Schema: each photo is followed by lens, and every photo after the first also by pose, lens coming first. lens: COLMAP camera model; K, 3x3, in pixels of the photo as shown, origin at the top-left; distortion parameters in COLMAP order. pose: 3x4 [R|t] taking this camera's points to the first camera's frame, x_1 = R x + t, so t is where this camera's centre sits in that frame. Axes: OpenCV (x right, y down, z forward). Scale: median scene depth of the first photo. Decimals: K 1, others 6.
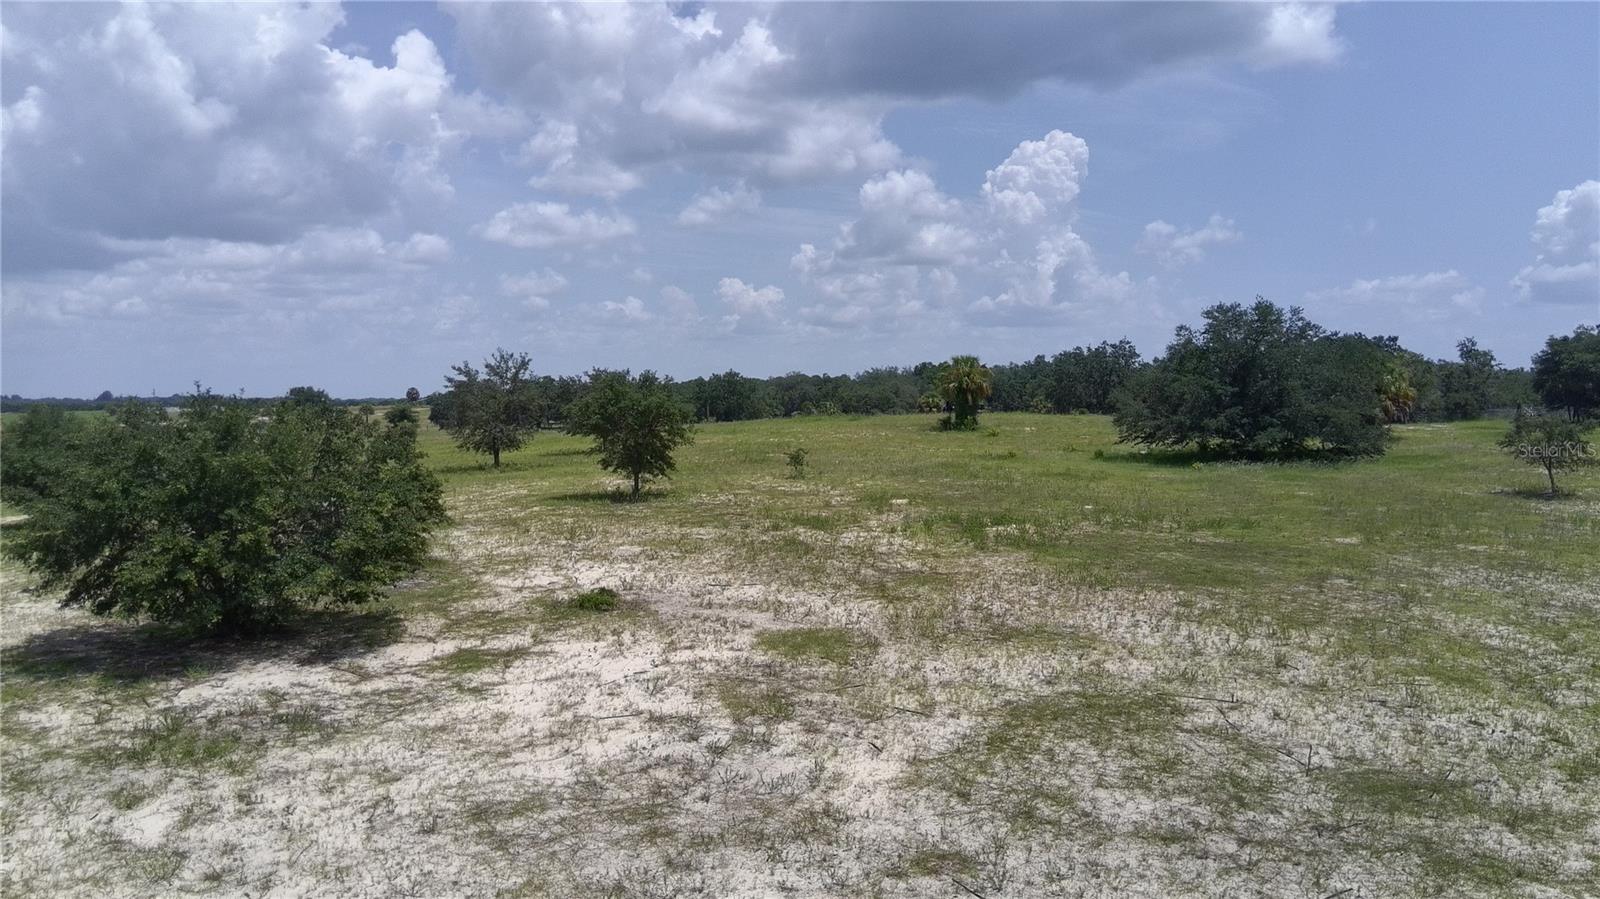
lens RADIAL K [[1300.1, 0, 803.5], [0, 1300.1, 434.3], [0, 0, 1]] dist [0.081529, -0.127805]
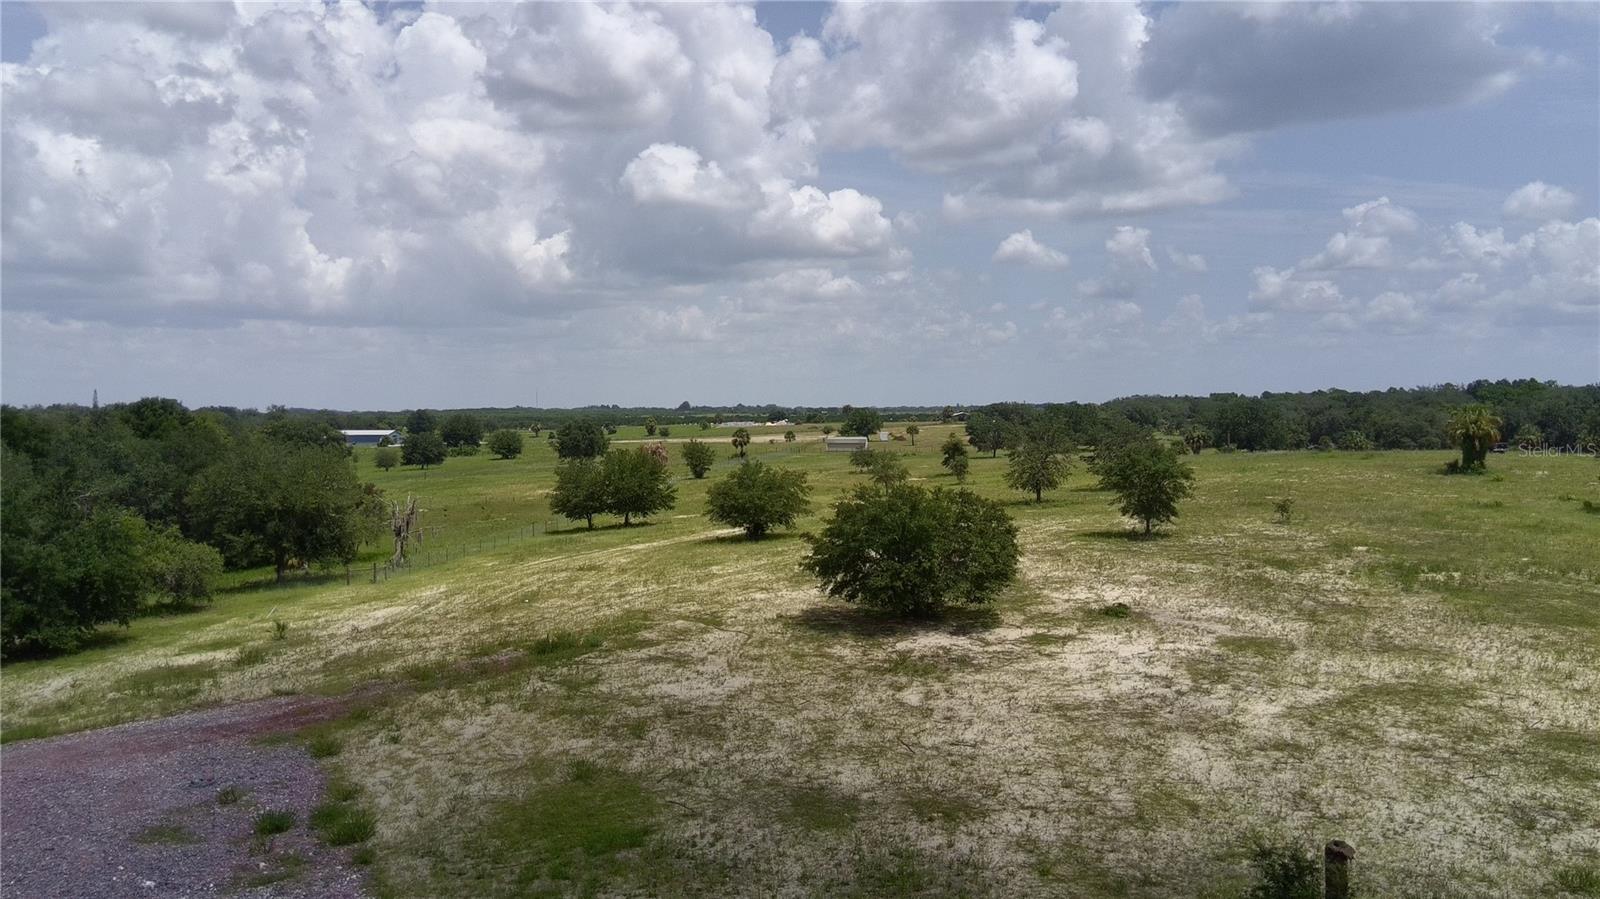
lens RADIAL K [[1300.1, 0, 794.6], [0, 1300.1, 437.9], [0, 0, 1]] dist [0.081529, -0.127805]
pose [[0.920194, 0.005550, -0.391424, 0.125240], [-0.006970, 0.999973, -0.002207, -0.093301], [0.391401, 0.004759, 0.920208, -0.754270]]
